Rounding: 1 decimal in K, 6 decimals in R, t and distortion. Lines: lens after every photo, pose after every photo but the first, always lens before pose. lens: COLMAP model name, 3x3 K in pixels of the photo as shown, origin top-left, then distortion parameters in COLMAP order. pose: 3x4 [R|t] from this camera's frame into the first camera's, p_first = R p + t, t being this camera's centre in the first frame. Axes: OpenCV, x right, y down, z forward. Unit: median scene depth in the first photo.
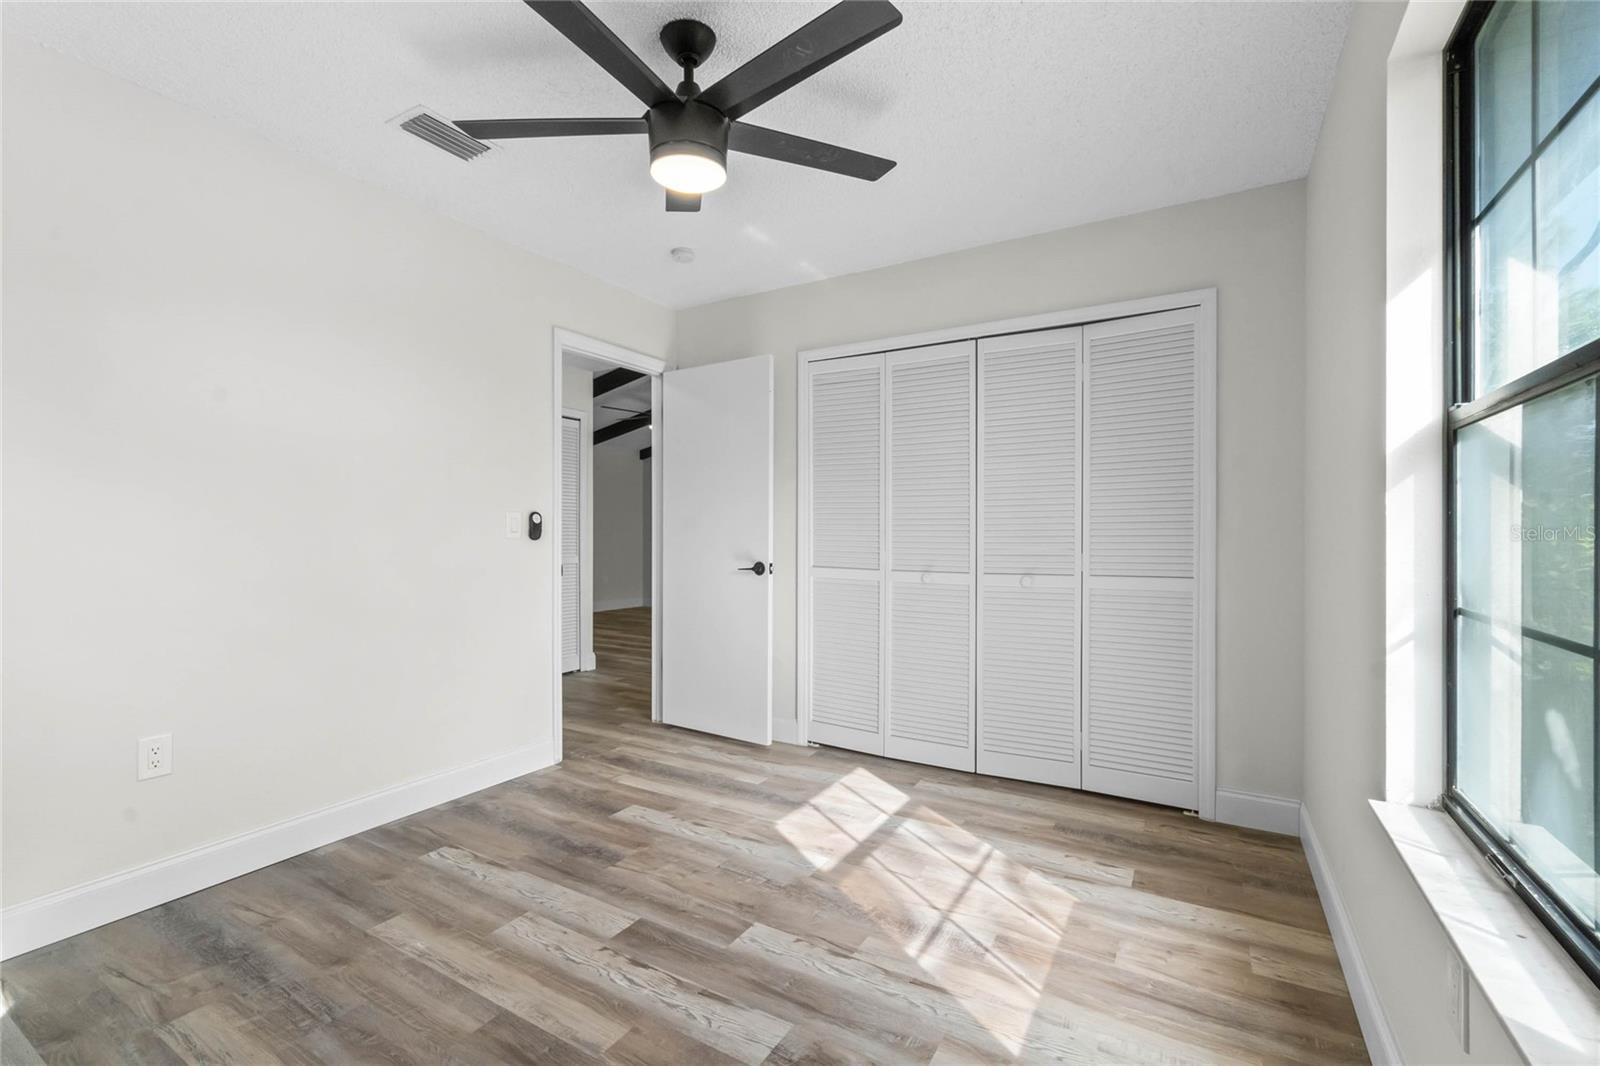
lens RADIAL K [[694.1, 0, 795.7], [0, 694.1, 535.9], [0, 0, 1]] dist [-0.002196, 0.000831]
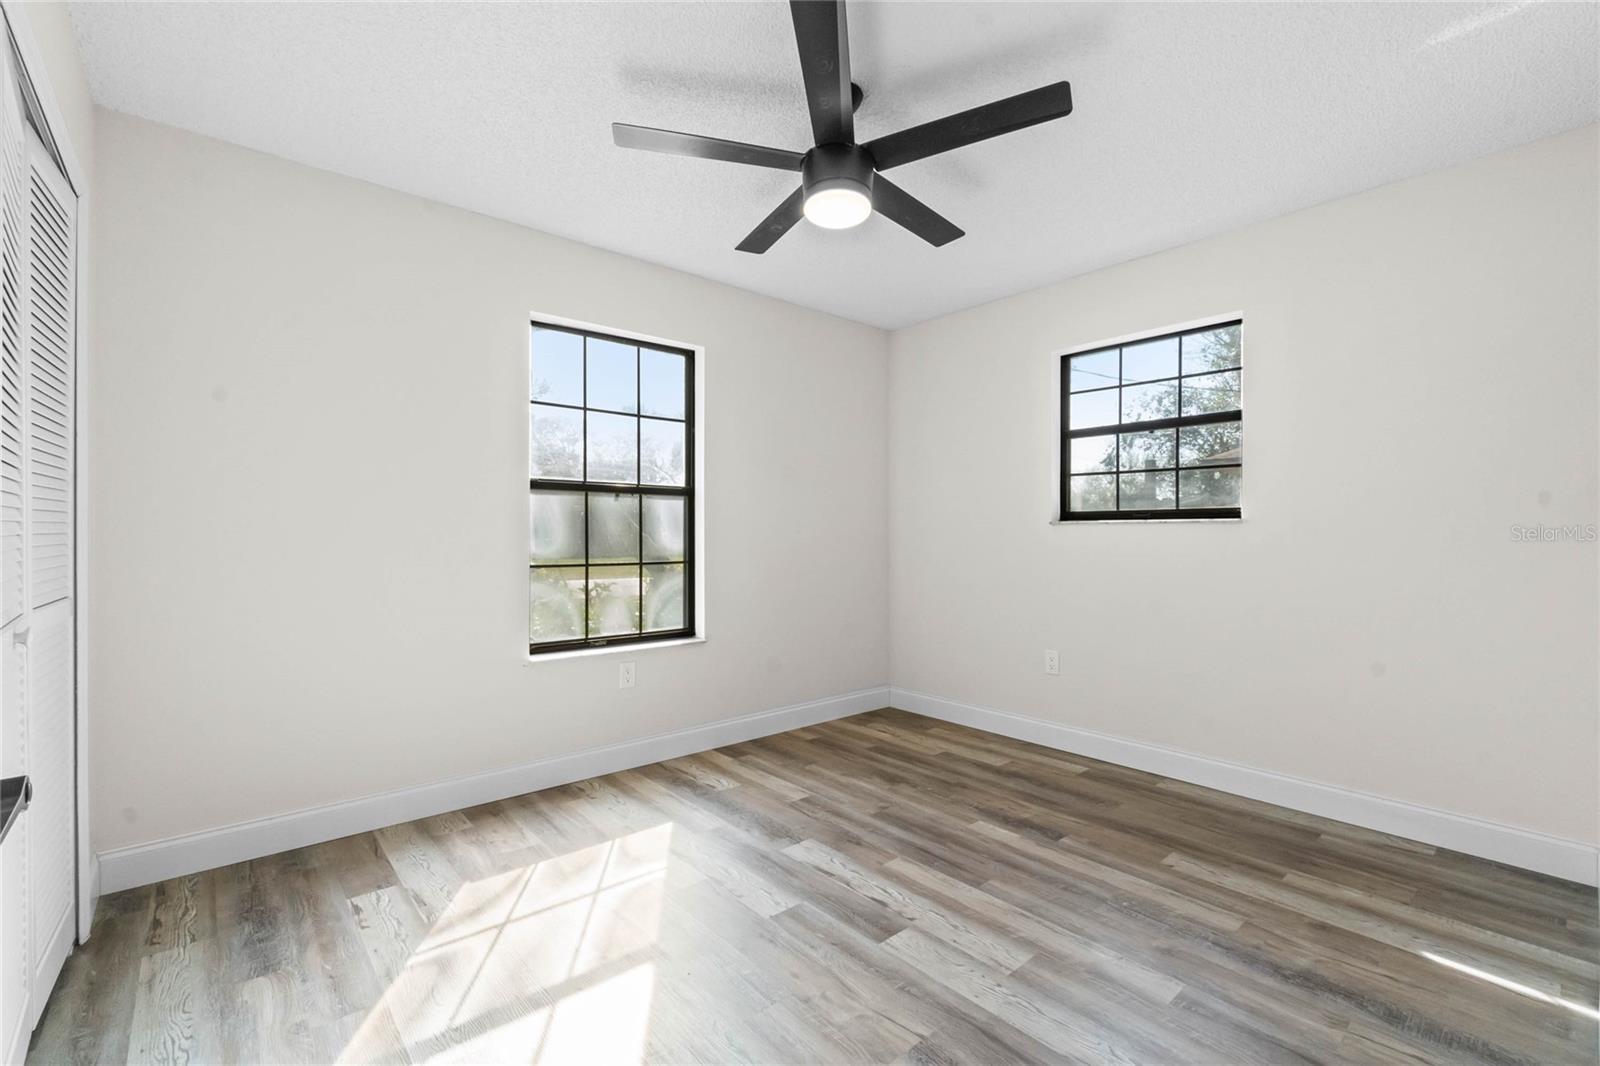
lens RADIAL K [[694.1, 0, 795.7], [0, 694.1, 535.9], [0, 0, 1]] dist [-0.002196, 0.000831]
pose [[-0.949109, -0.004864, 0.314909, -0.415675], [-0.003788, 0.999985, 0.004028, -0.003721], [-0.314924, 0.002631, -0.949113, 1.955283]]
